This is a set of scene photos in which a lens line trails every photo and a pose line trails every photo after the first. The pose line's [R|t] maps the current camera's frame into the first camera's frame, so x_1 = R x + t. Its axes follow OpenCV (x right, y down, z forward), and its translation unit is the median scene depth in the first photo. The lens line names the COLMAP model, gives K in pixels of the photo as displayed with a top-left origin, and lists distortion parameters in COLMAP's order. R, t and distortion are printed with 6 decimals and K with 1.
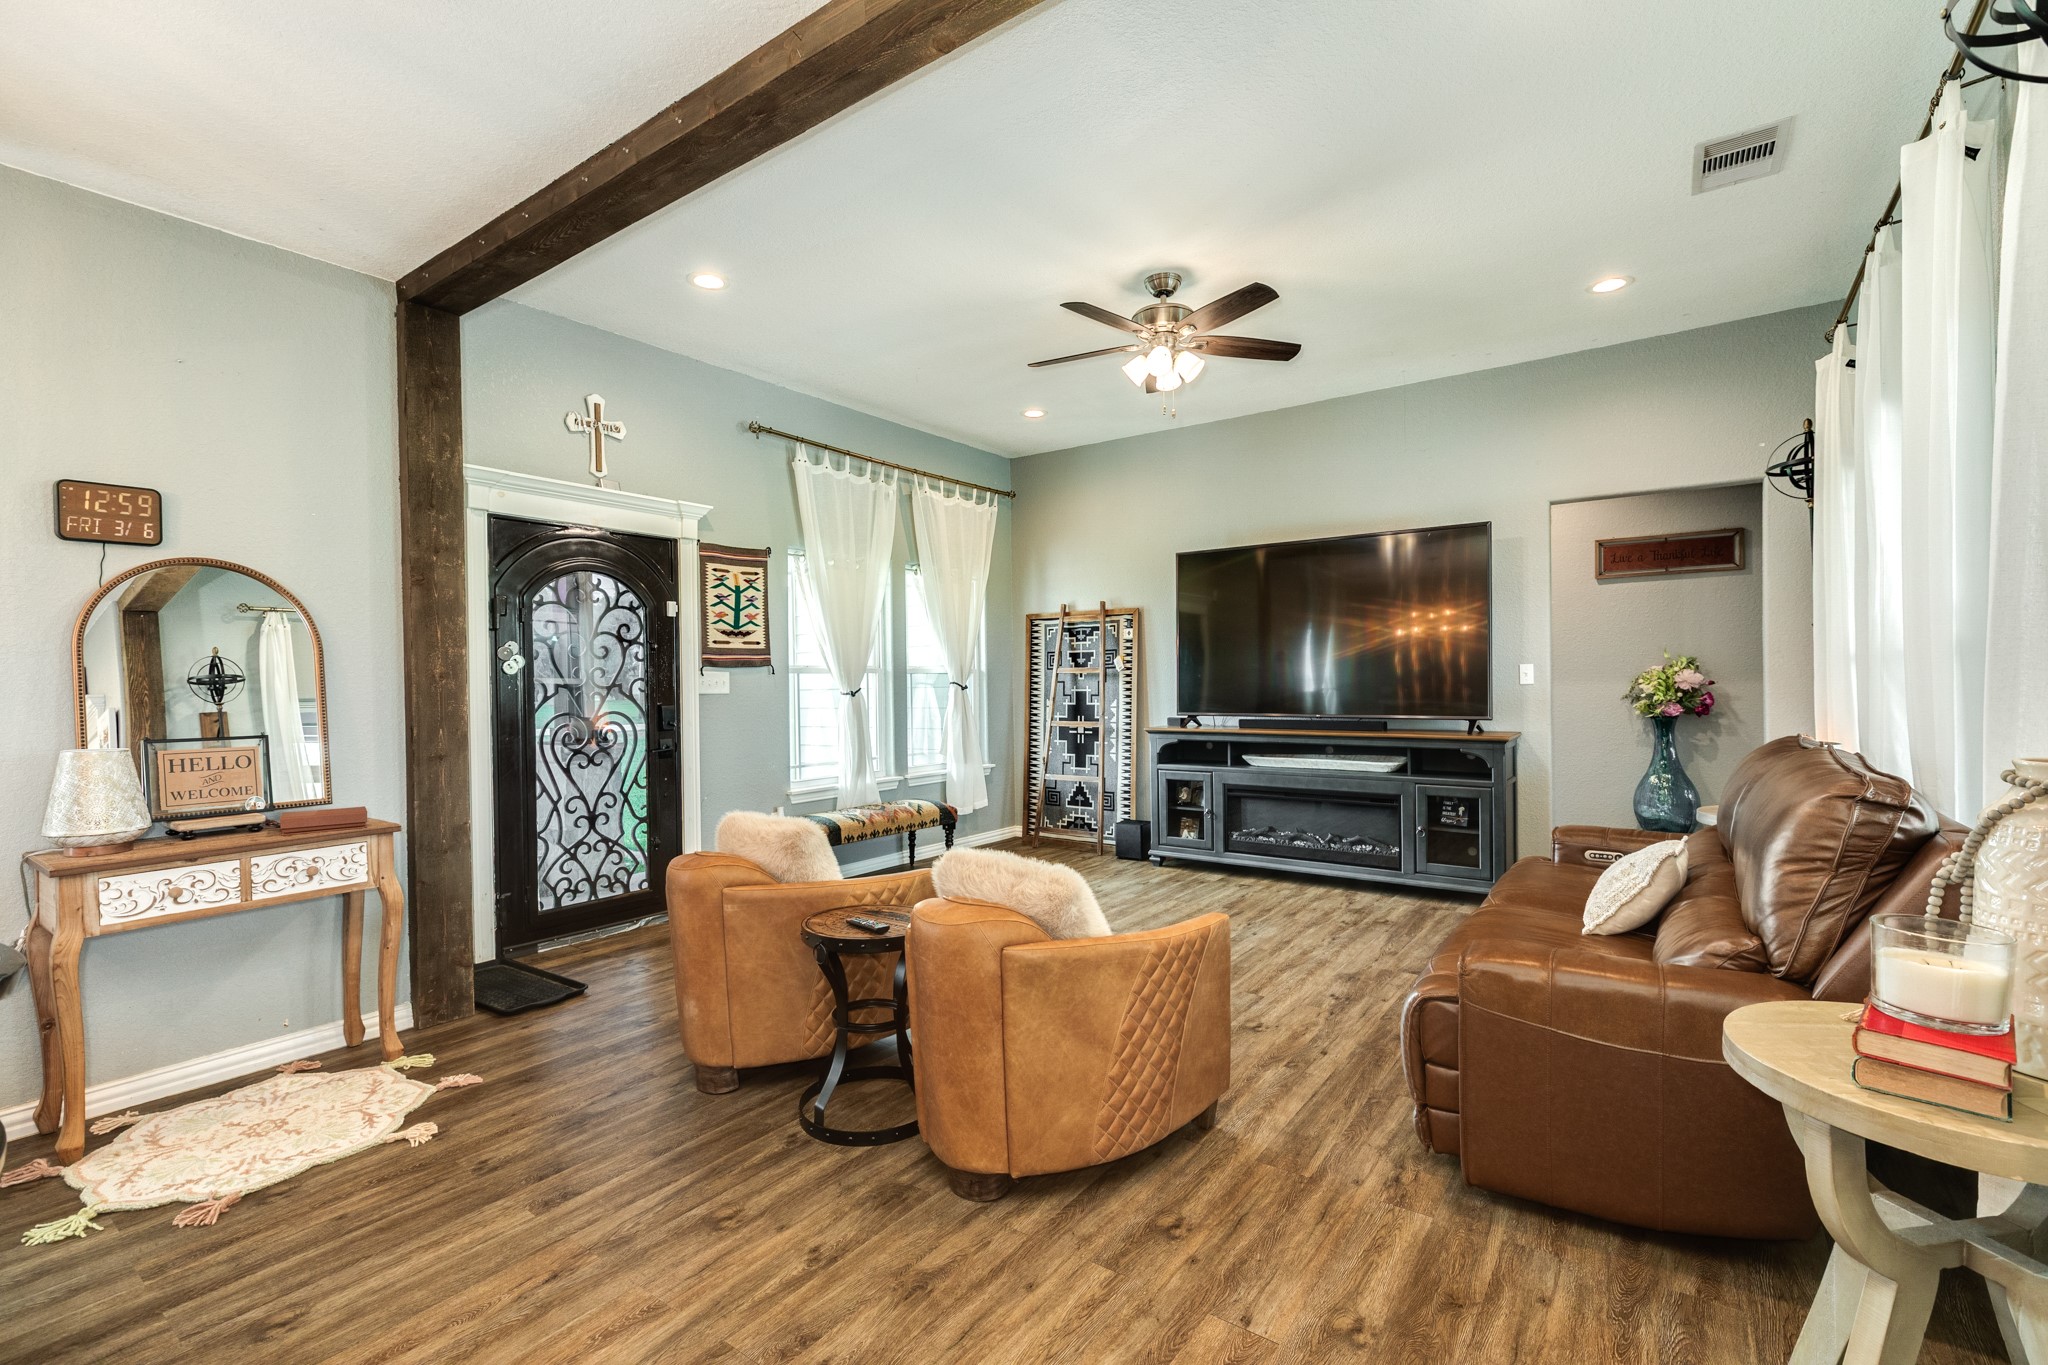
lens RADIAL K [[914.2, 0, 1017.2], [0, 914.2, 687.1], [0, 0, 1]] dist [0.003881, -0.000188]
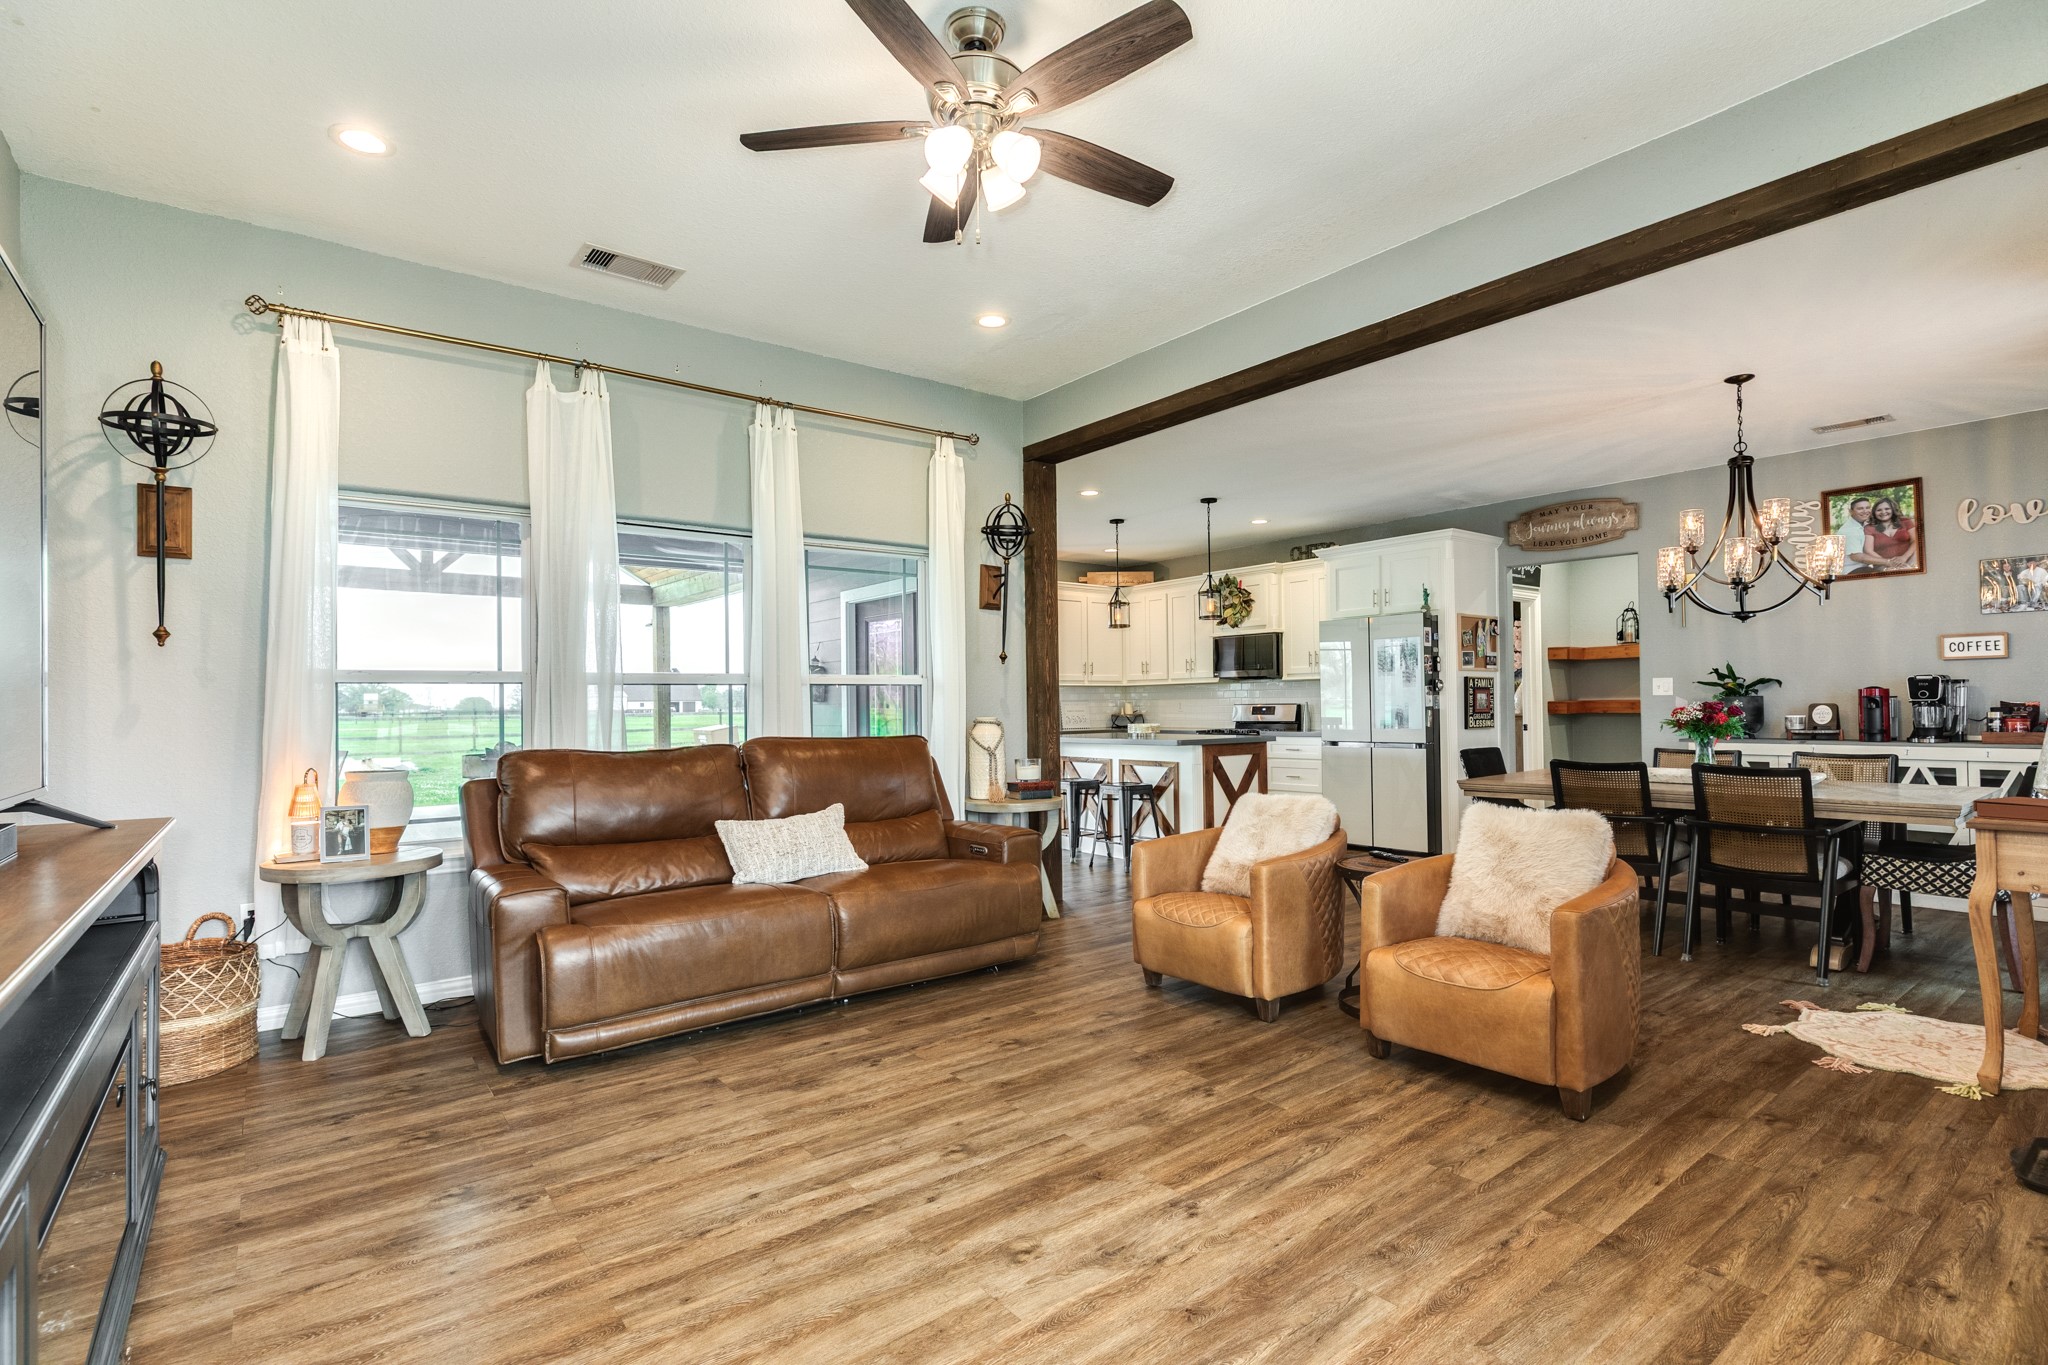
lens RADIAL K [[974.2, 0, 1021.5], [0, 974.2, 693.2], [0, 0, 1]] dist [-0.003022, 0.000158]
pose [[-0.961427, 0.028640, 0.273567, -0.030474], [0.027393, 0.999590, -0.008380, 0.004919], [-0.273694, -0.000562, -0.961817, 1.364657]]
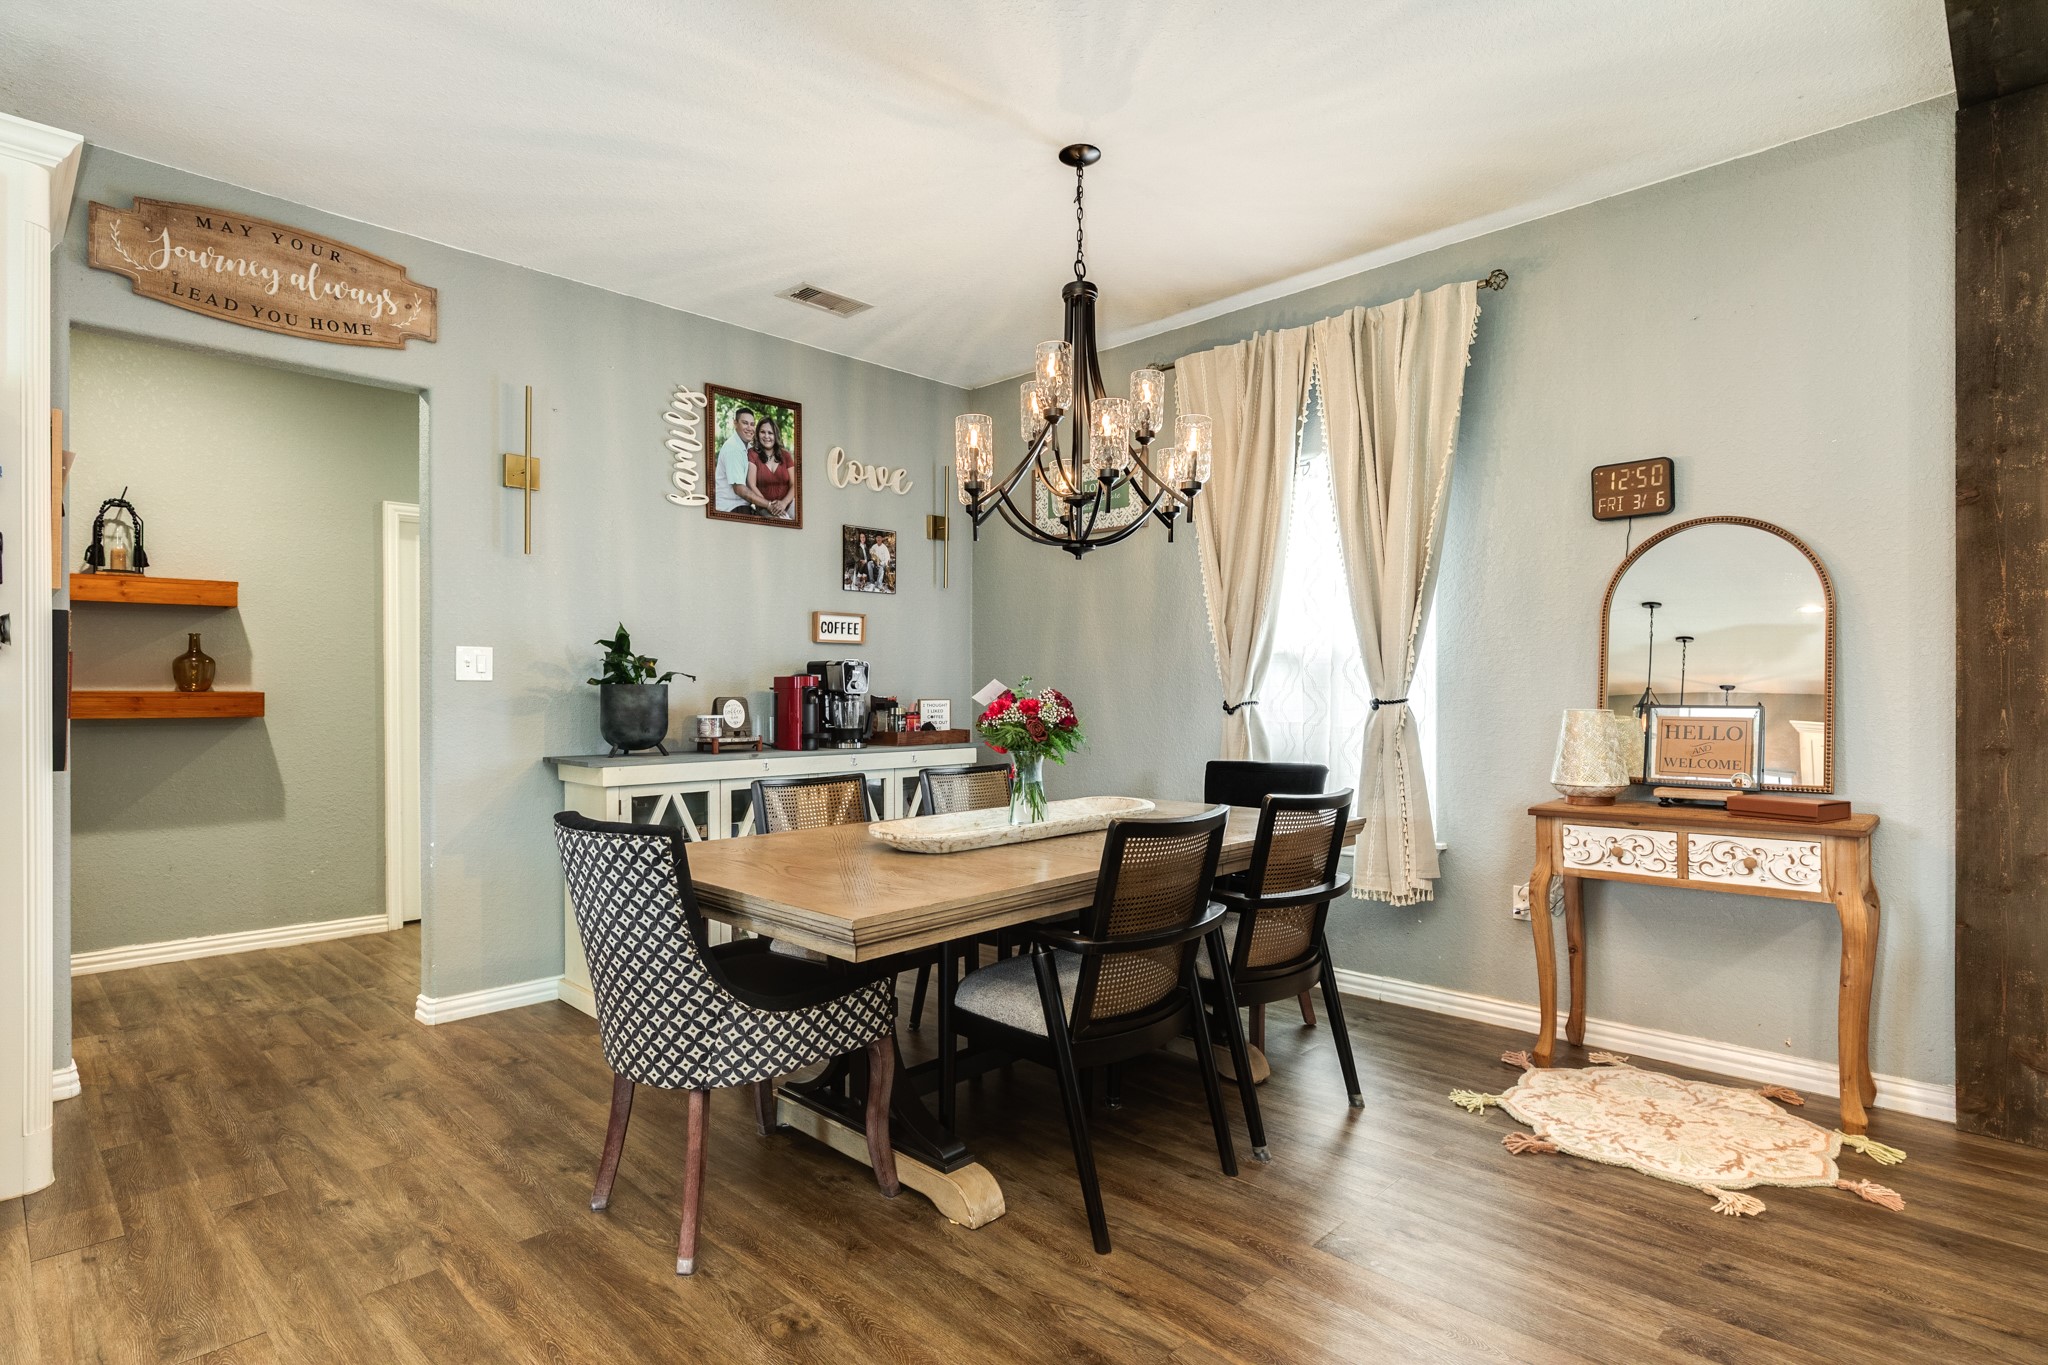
lens RADIAL K [[1042.4, 0, 1026.1], [0, 1042.4, 692.8], [0, 0, 1]] dist [-0.003393, 0.000983]
pose [[-0.142300, 0.013874, -0.989726, 0.172441], [-0.004410, 0.999883, 0.014650, 0.017755], [0.989814, 0.006449, -0.142223, 0.275532]]
